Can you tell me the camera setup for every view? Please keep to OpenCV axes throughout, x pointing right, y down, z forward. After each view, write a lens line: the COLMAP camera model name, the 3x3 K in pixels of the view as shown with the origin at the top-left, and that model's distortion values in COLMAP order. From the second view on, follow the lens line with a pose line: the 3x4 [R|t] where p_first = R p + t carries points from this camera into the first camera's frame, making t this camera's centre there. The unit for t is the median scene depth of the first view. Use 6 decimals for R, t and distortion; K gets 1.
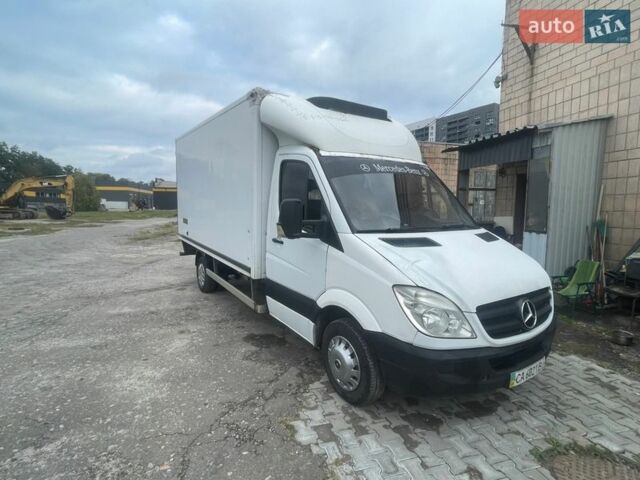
lens RADIAL K [[341.0, 0, 320.8], [0, 341.0, 241.8], [0, 0, 1]] dist [-0.008402, 0.004354]
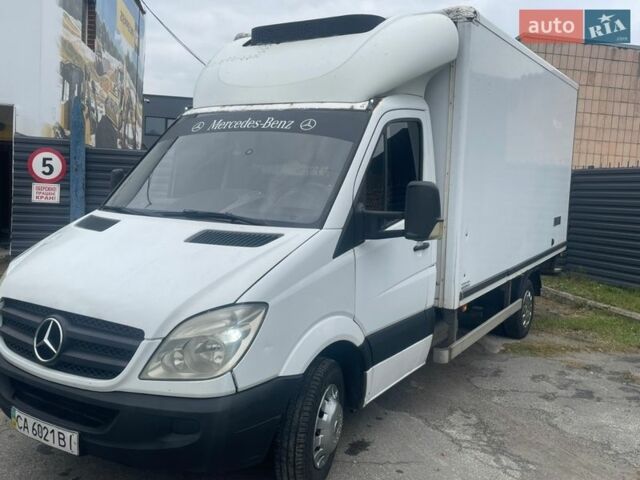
lens RADIAL K [[597.2, 0, 326.3], [0, 597.2, 235.8], [0, 0, 1]] dist [0.035960, 0.000000]
pose [[0.401683, 0.089677, -0.911377, 1.252129], [-0.135570, 0.990052, 0.037667, -0.065484], [0.905689, 0.108425, 0.409844, 0.668406]]
